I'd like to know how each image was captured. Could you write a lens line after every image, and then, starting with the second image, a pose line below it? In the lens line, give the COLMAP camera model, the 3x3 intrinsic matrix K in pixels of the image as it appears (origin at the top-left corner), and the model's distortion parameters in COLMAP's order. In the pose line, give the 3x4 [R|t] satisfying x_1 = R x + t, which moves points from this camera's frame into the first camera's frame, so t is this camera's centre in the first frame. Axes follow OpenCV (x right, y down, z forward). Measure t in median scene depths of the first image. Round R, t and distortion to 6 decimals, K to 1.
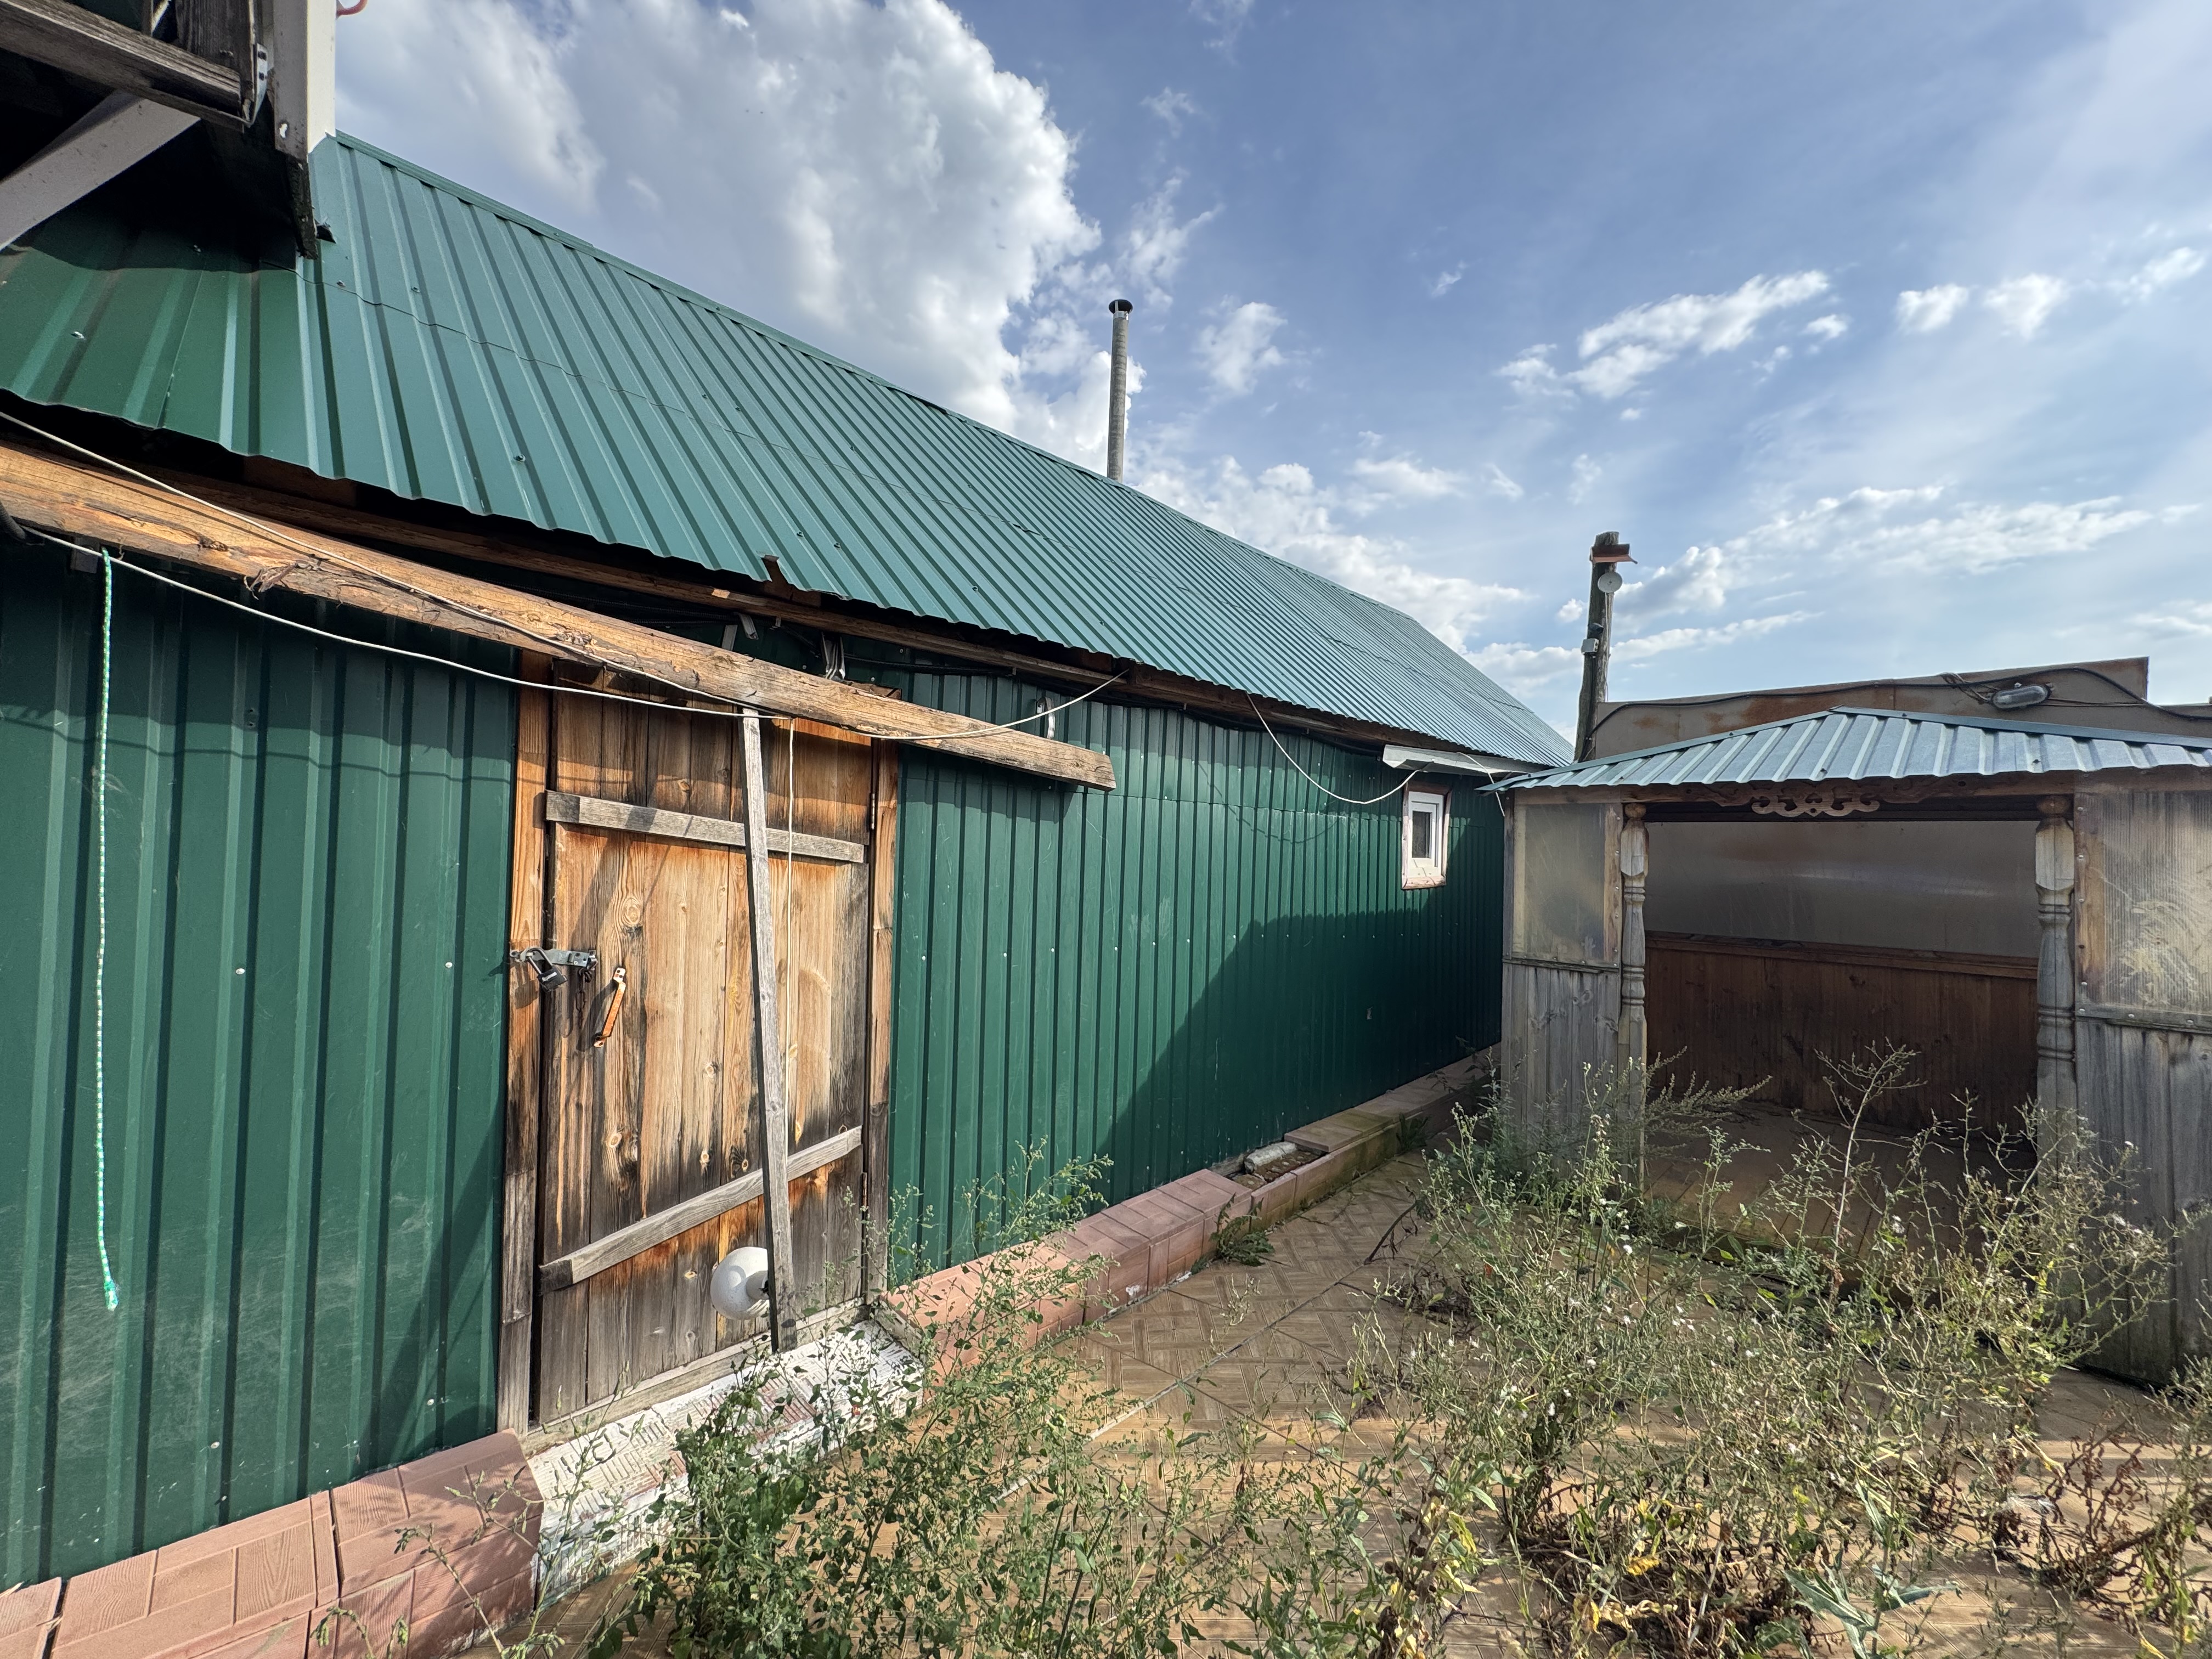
lens RADIAL K [[882.2, 0, 1110.5], [0, 882.2, 827.1], [0, 0, 1]] dist [-0.002642, 0.000635]
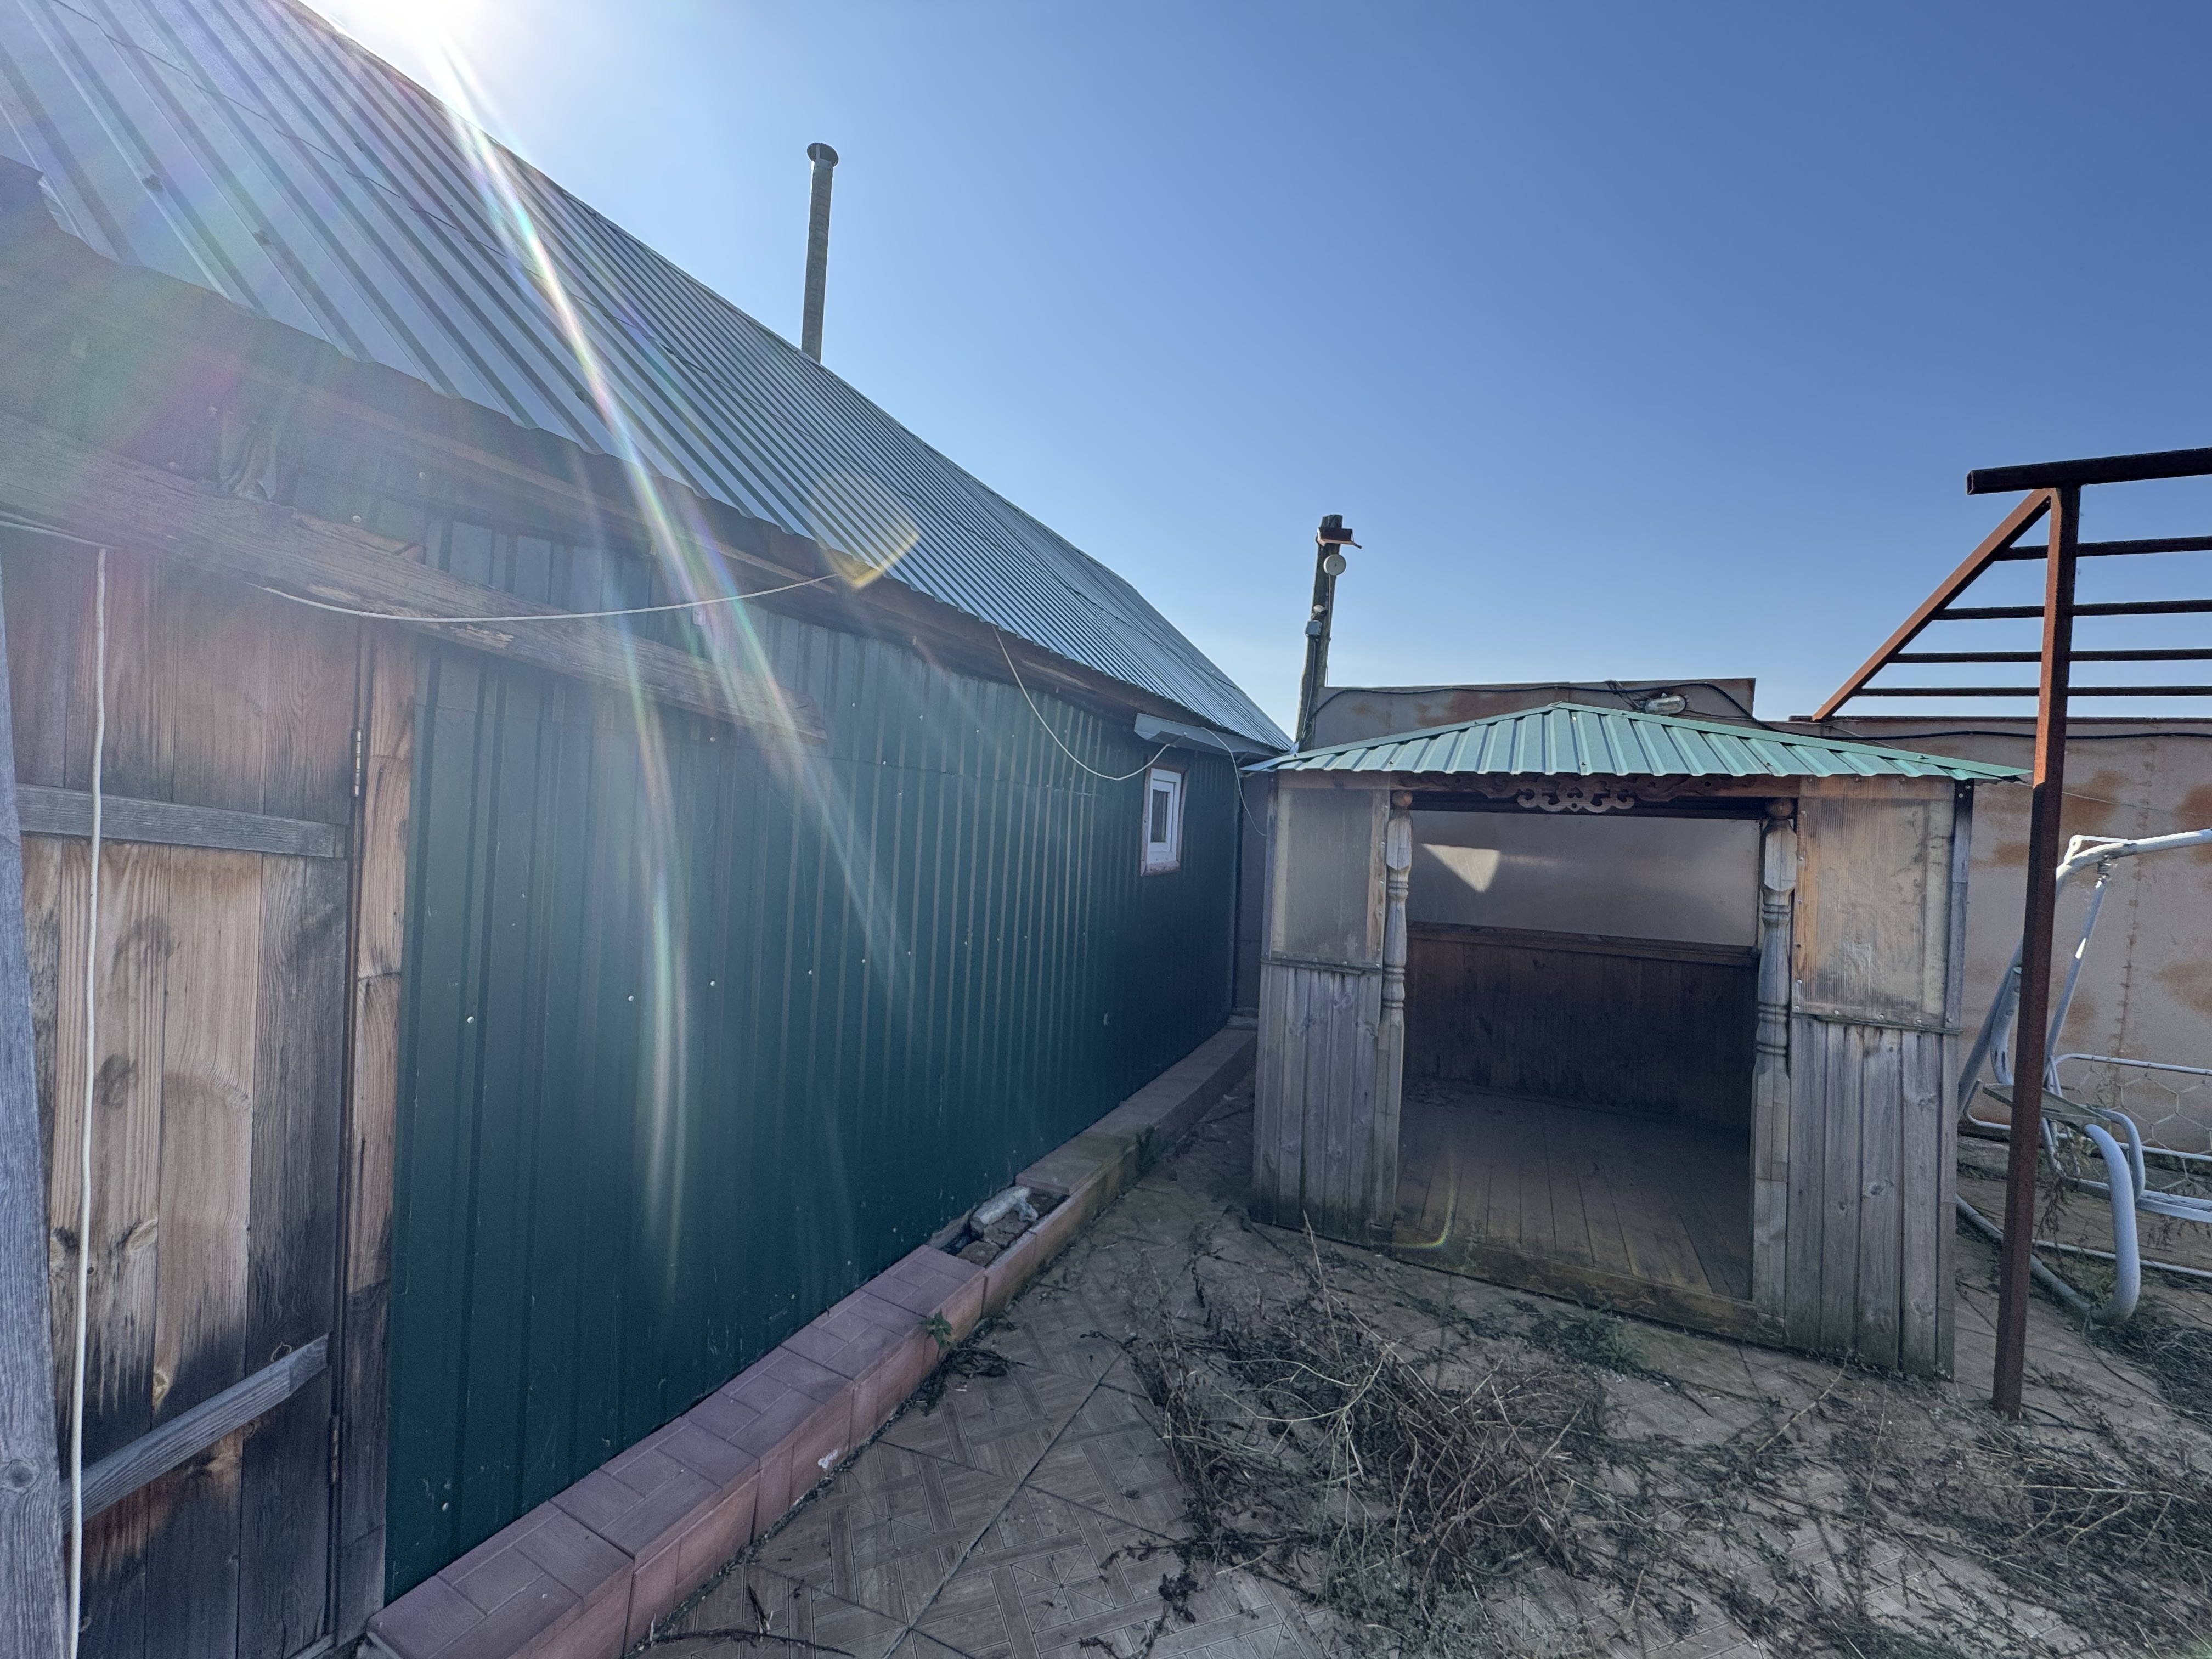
lens RADIAL K [[882.2, 0, 1099.4], [0, 882.2, 829.6], [0, 0, 1]] dist [-0.002642, 0.000635]
pose [[0.942437, 0.018462, 0.333873, -0.015938], [-0.030657, 0.999040, 0.031293, -0.007450], [-0.332974, -0.039727, 0.942099, 0.307812]]
